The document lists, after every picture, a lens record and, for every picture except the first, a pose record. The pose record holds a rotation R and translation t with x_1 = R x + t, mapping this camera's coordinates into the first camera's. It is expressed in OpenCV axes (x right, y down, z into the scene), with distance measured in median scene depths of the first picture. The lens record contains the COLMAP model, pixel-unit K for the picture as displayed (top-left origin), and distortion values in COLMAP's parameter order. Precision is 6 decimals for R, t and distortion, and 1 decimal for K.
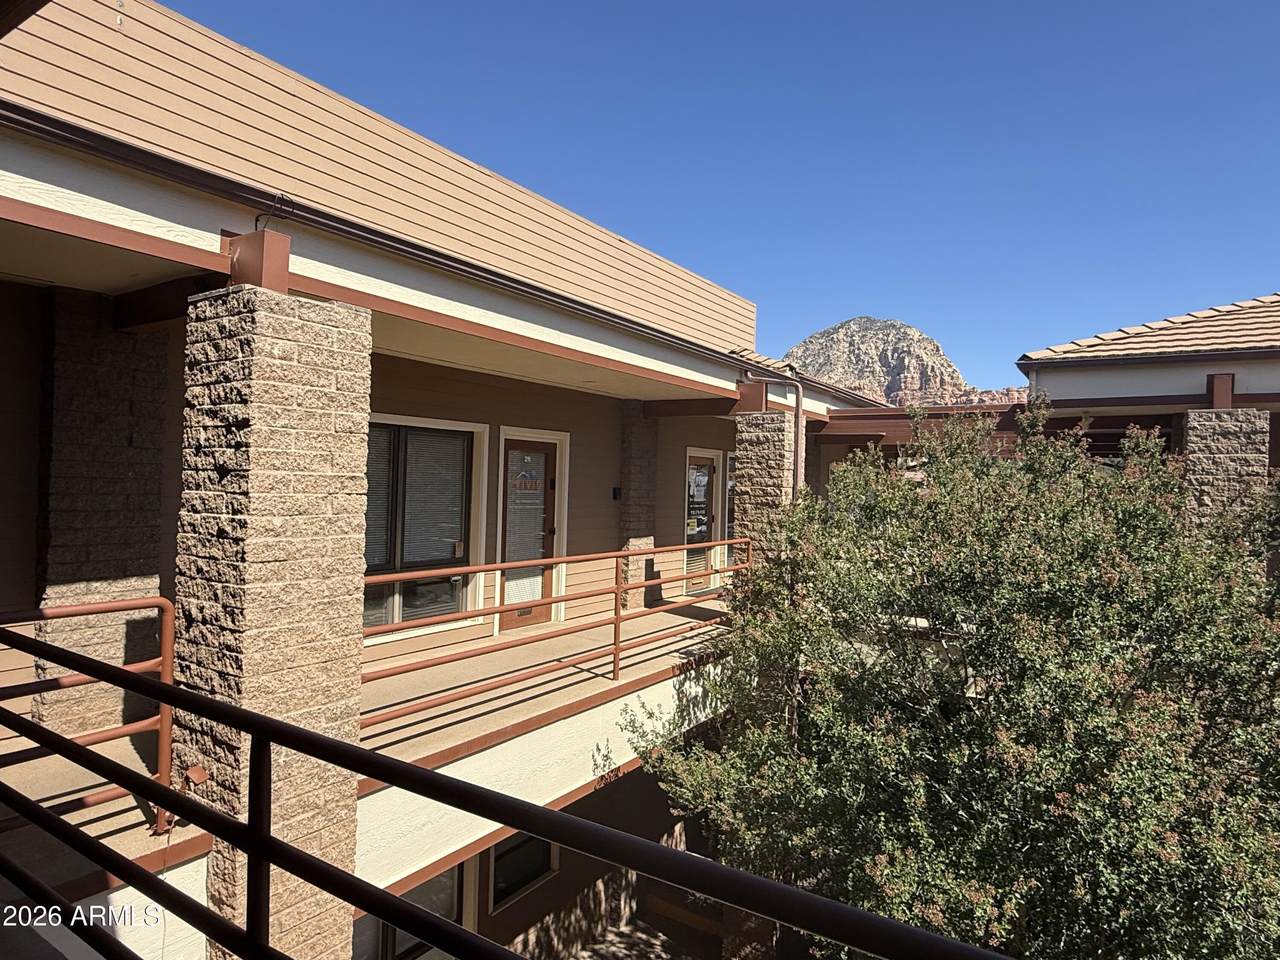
lens RADIAL K [[758.6, 0, 640.0], [0, 758.6, 480.0], [0, 0, 1]] dist [-0.000408, -0.000191]
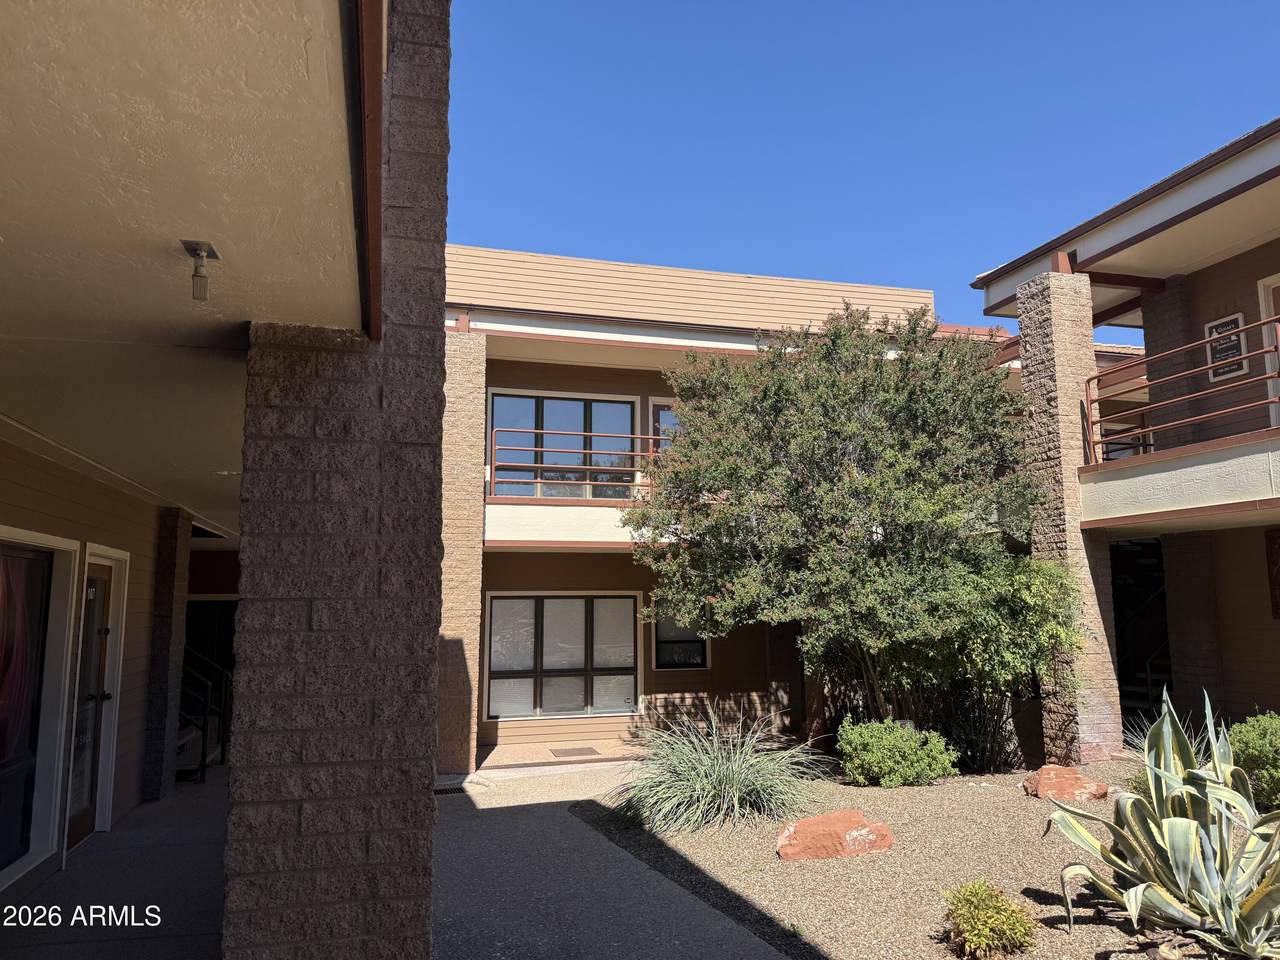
lens RADIAL K [[898.9, 0, 632.7], [0, 898.9, 480.4], [0, 0, 1]] dist [0.099524, -0.162265]
pose [[0.747825, -0.125286, -0.651968, 1.126660], [0.035272, 0.988143, -0.149429, 0.432114], [0.662959, 0.088750, 0.743377, -0.588341]]
